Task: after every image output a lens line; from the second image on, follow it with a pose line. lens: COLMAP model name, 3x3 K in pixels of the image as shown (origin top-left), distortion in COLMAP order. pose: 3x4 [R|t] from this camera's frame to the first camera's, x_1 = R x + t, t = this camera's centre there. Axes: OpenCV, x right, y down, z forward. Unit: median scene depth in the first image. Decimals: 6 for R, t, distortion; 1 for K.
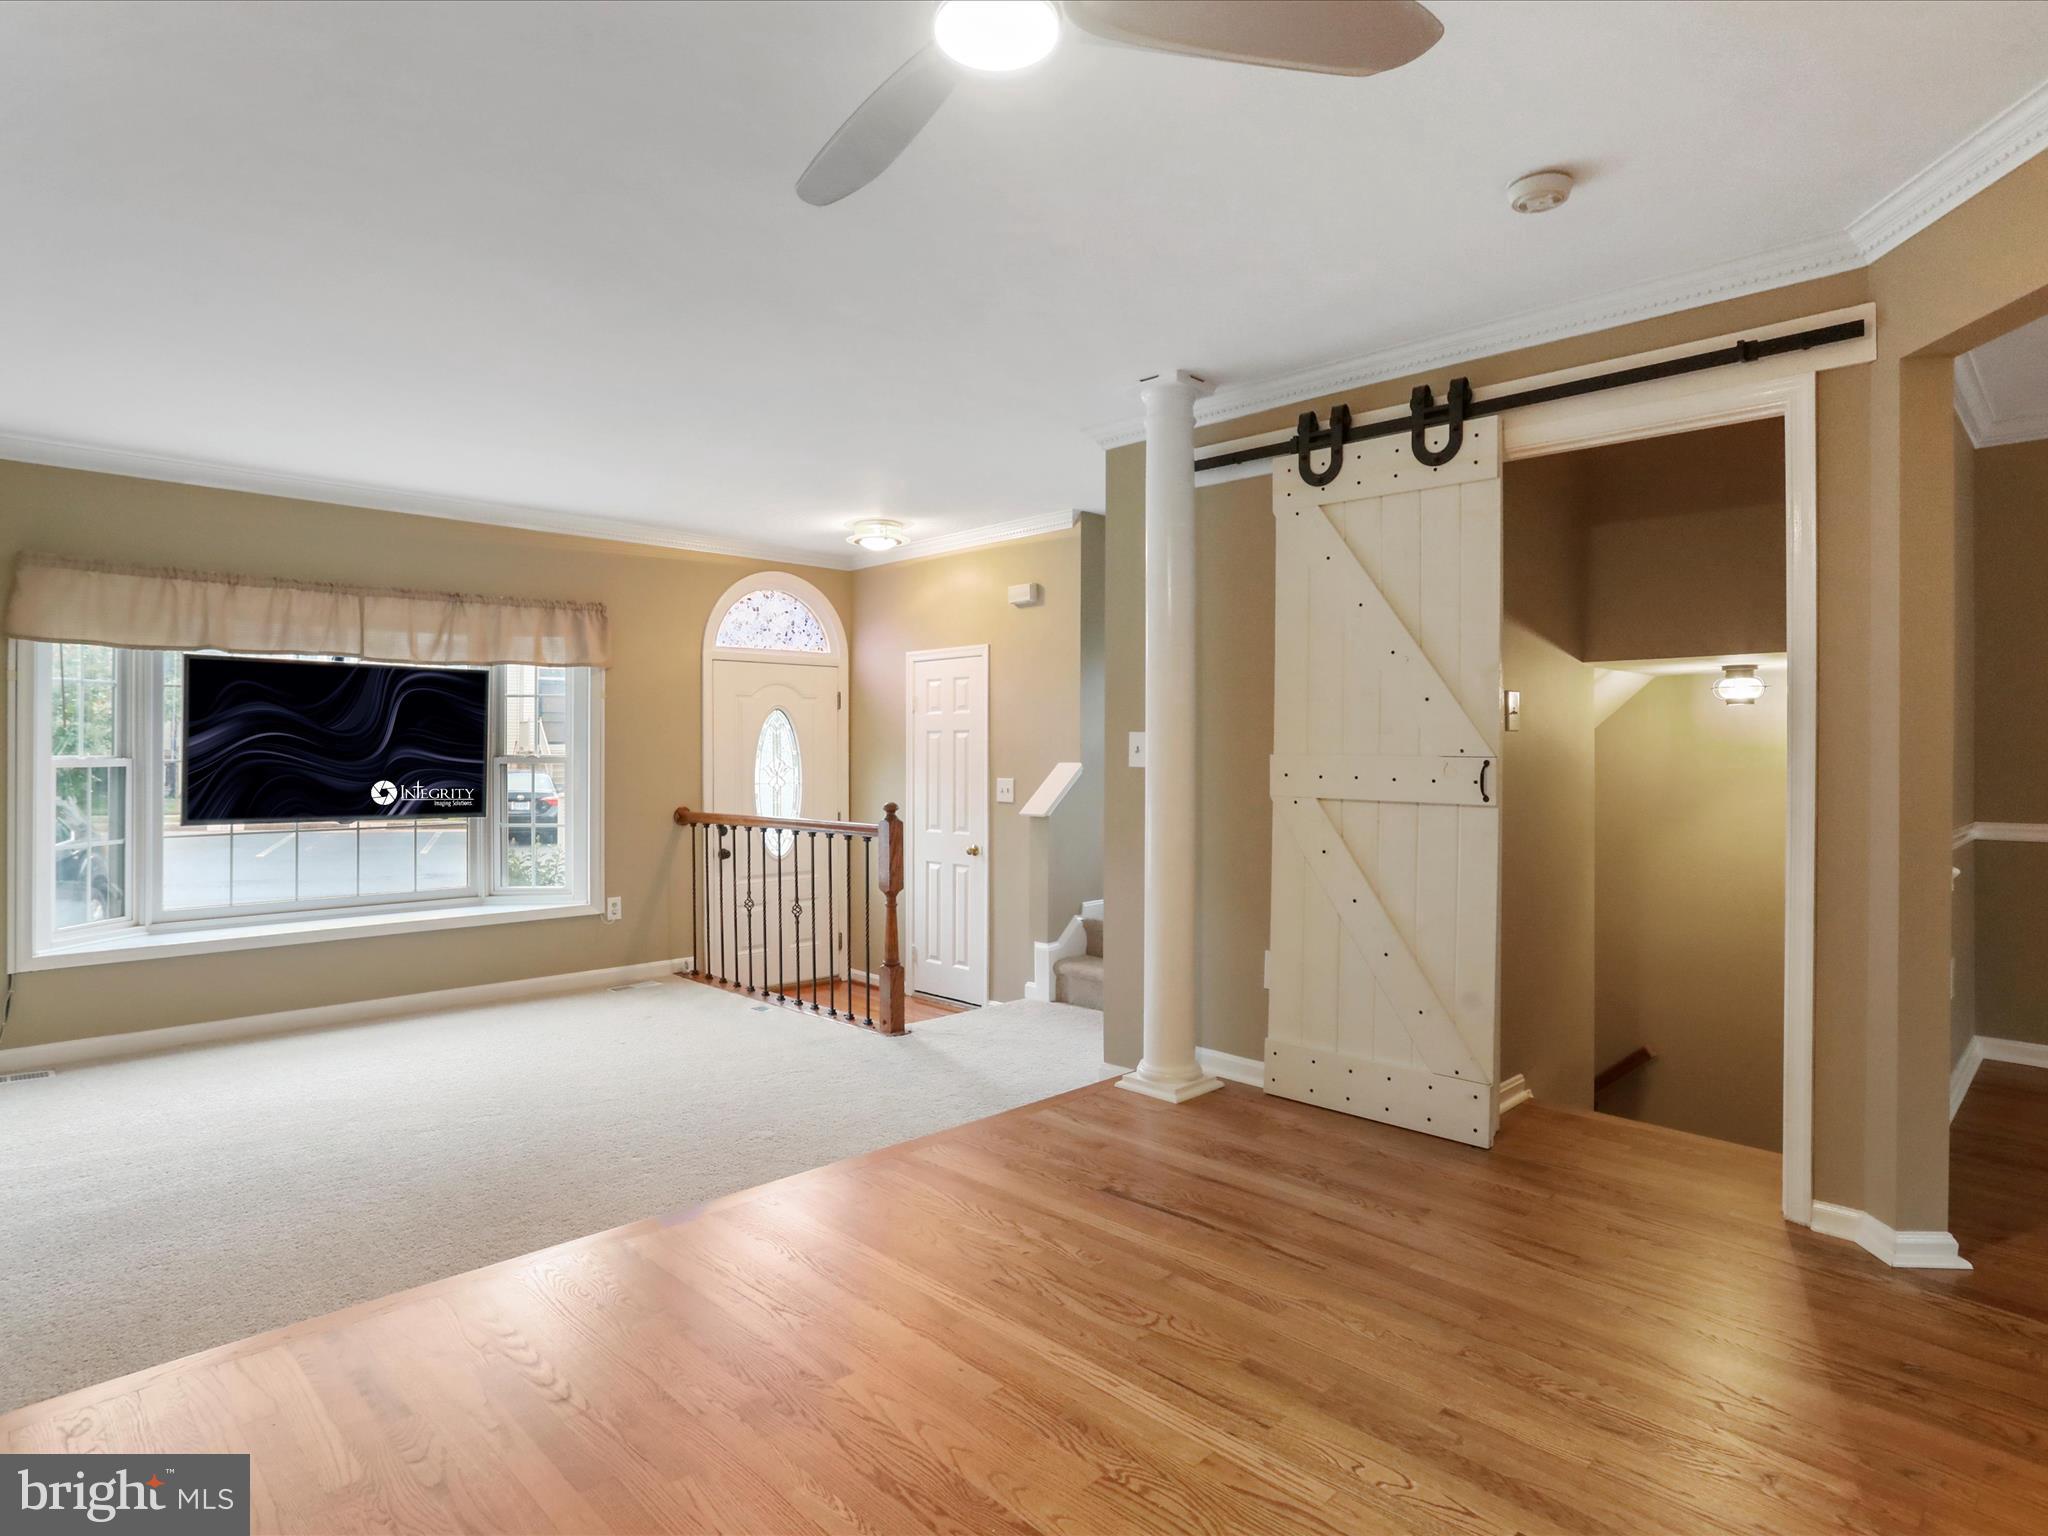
lens RADIAL K [[1114.7, 0, 1004.2], [0, 1114.7, 761.9], [0, 0, 1]] dist [-0.072586, 0.033412]
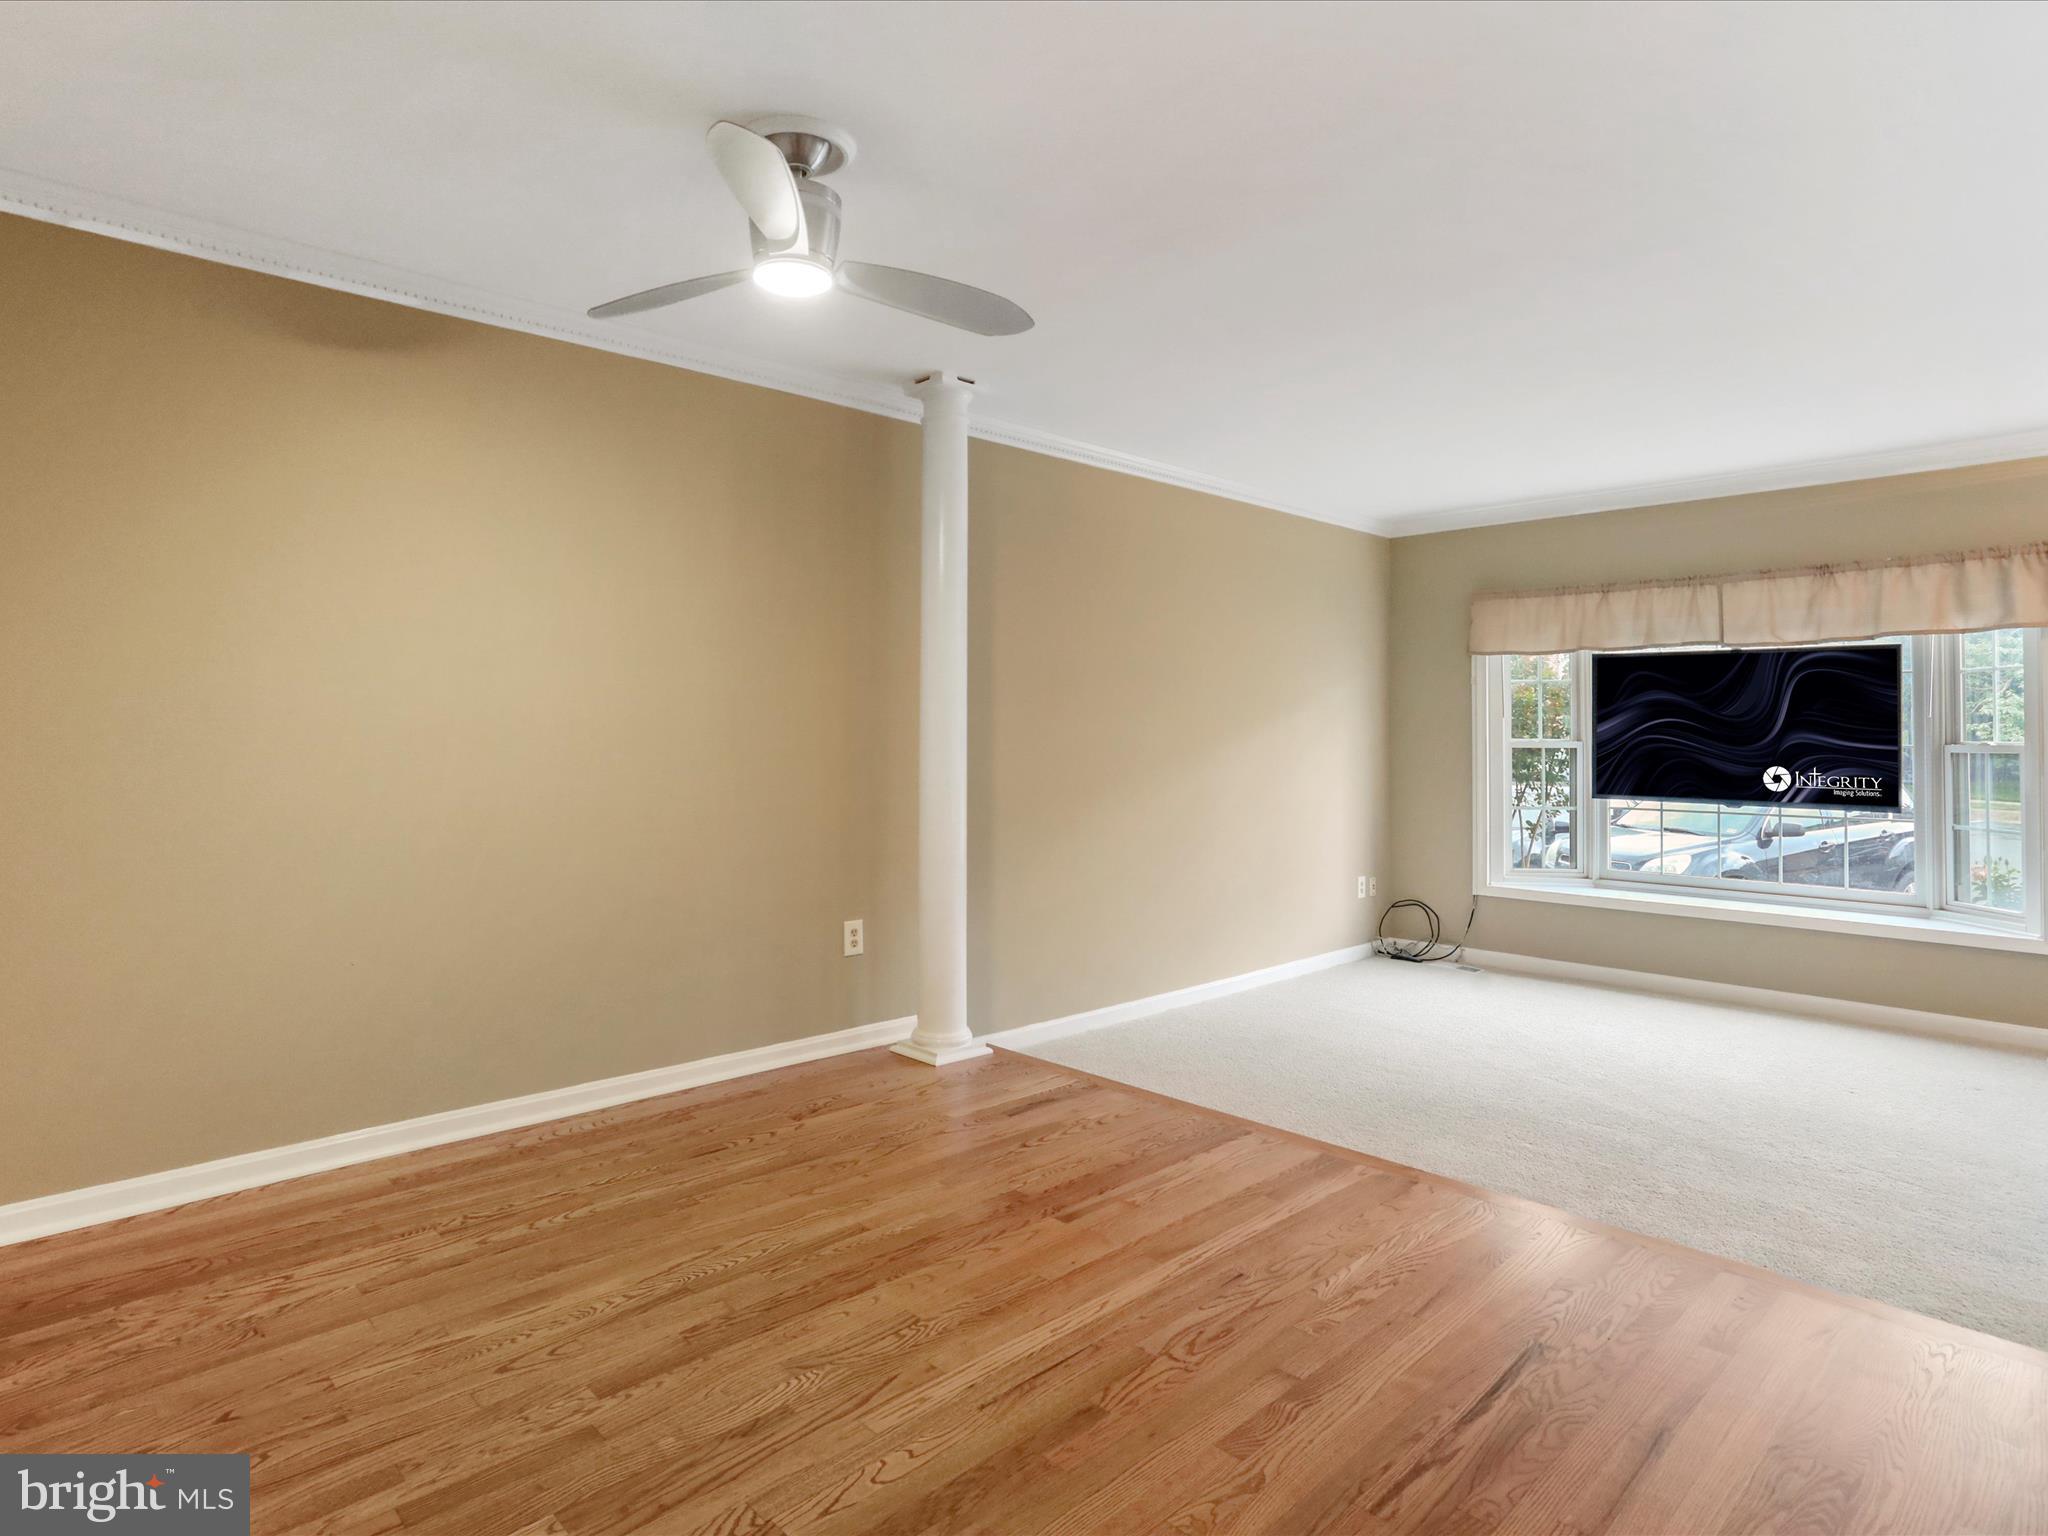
lens RADIAL K [[1119.0, 0, 1031.6], [0, 1119.0, 722.4], [0, 0, 1]] dist [-0.067862, 0.000454]
pose [[-0.010020, -0.013517, -0.999858, 0.625688], [-0.013758, 0.999816, -0.013379, 0.000125], [0.999855, 0.013622, -0.010204, 0.528286]]
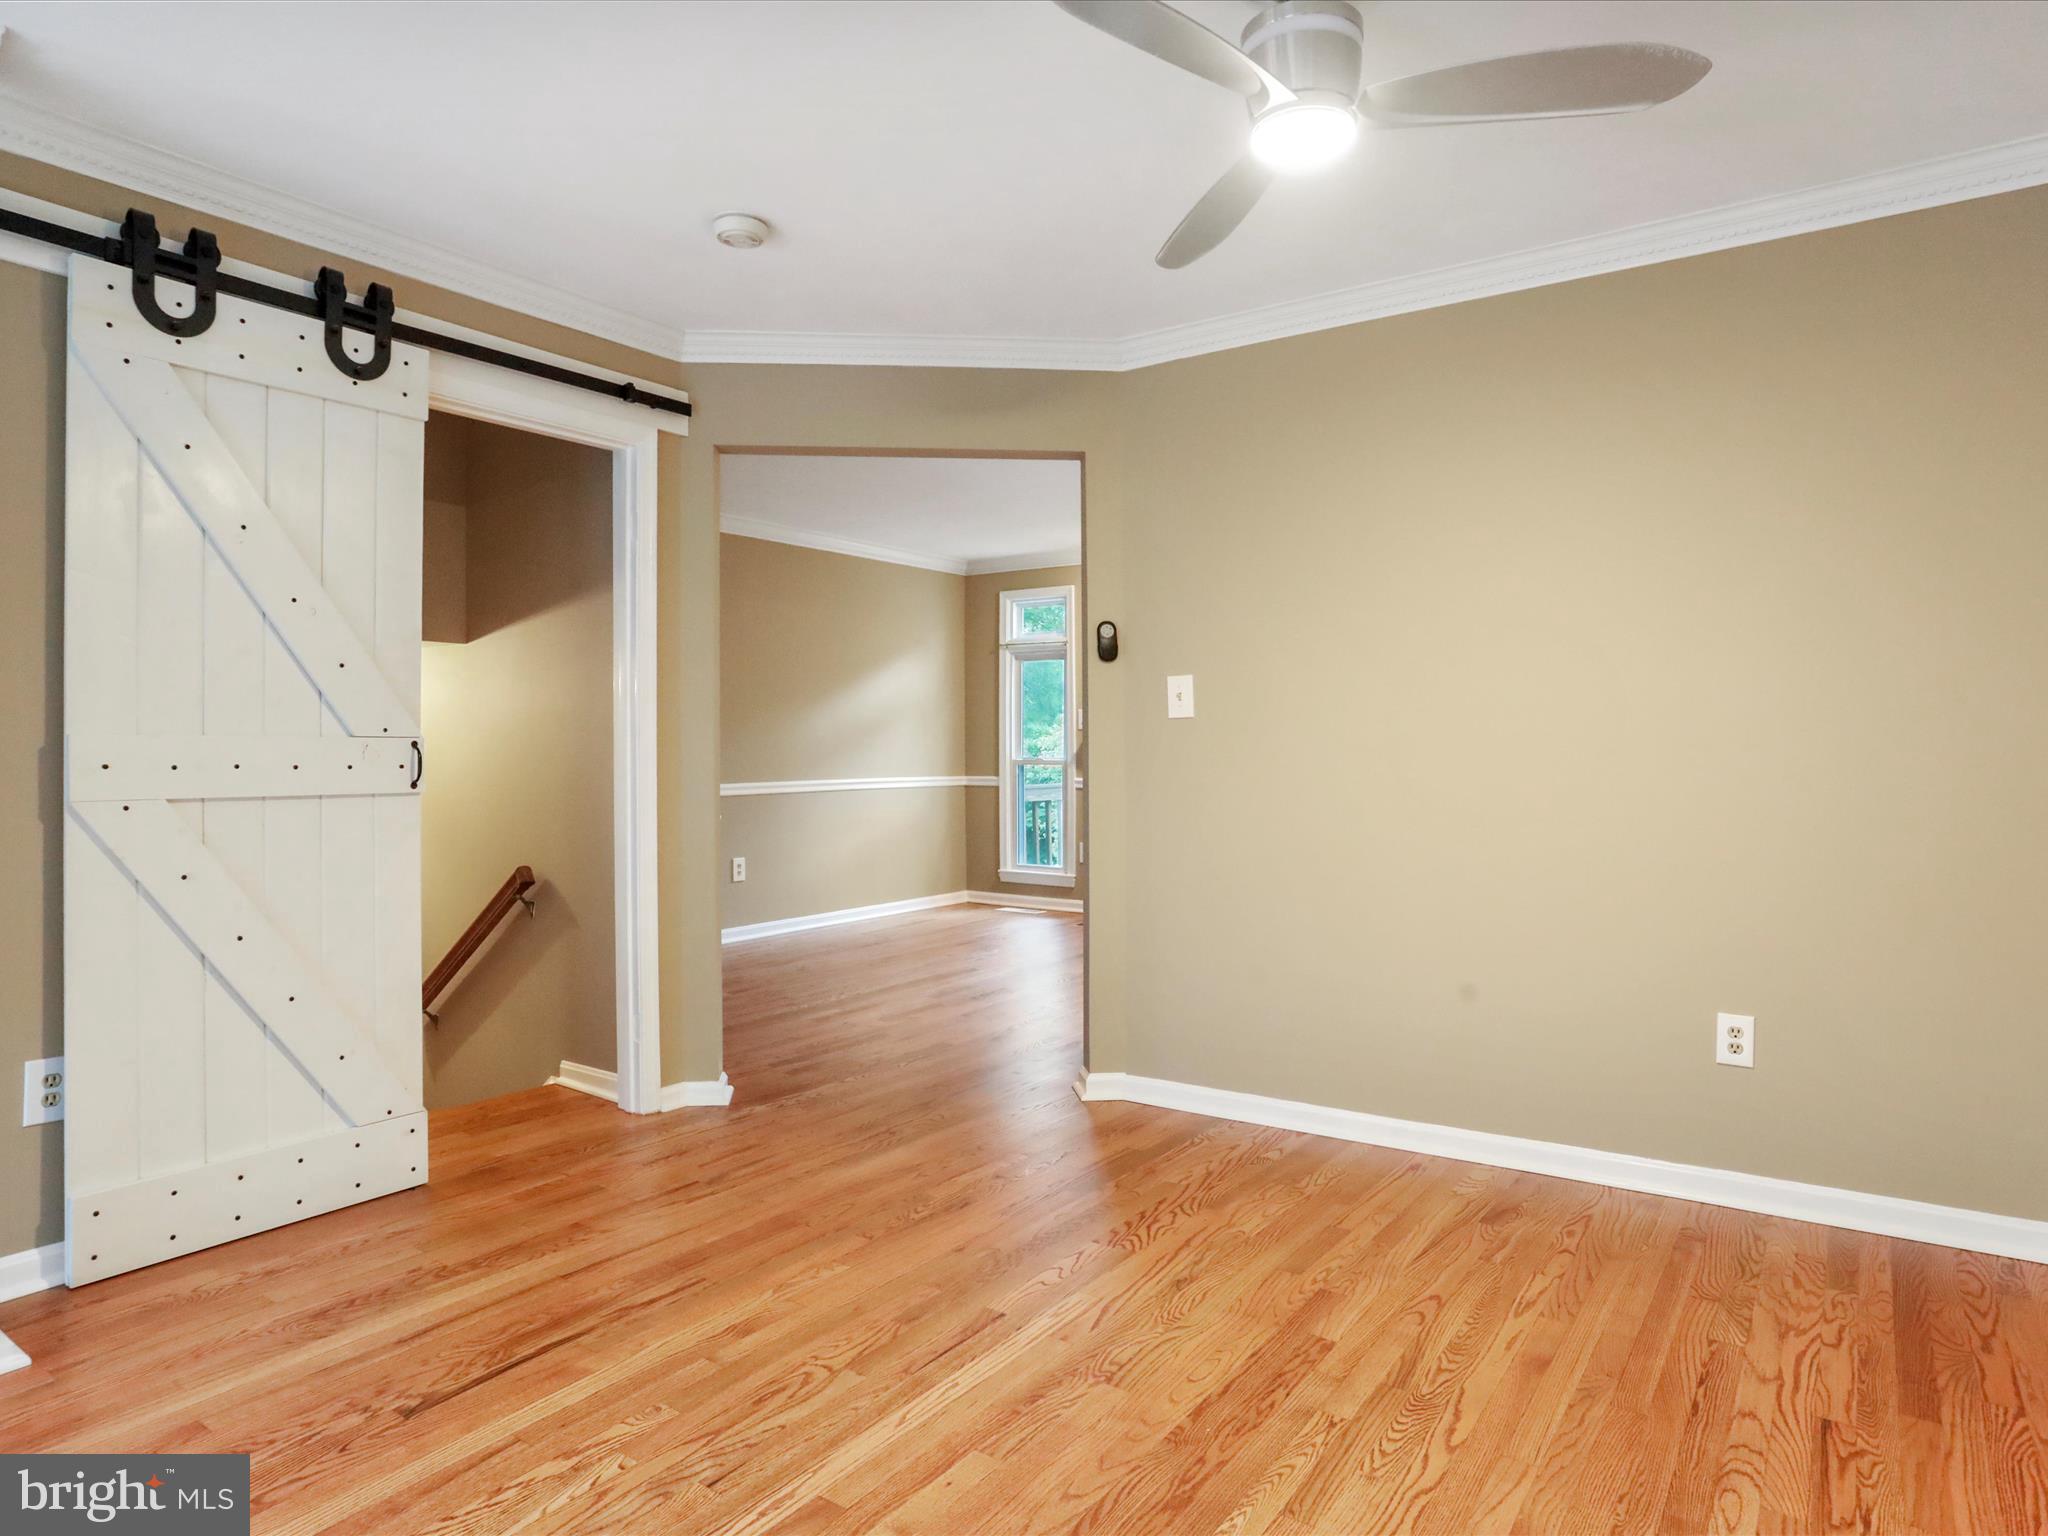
lens RADIAL K [[1195.4, 0, 1024.0], [0, 1195.4, 768.0], [0, 0, 1]] dist [-0.077414, 0.047830]
pose [[-0.179266, -0.020691, 0.983583, -0.488264], [0.015835, 0.999589, 0.023914, 0.004448], [-0.983673, 0.019862, -0.178864, 0.599410]]
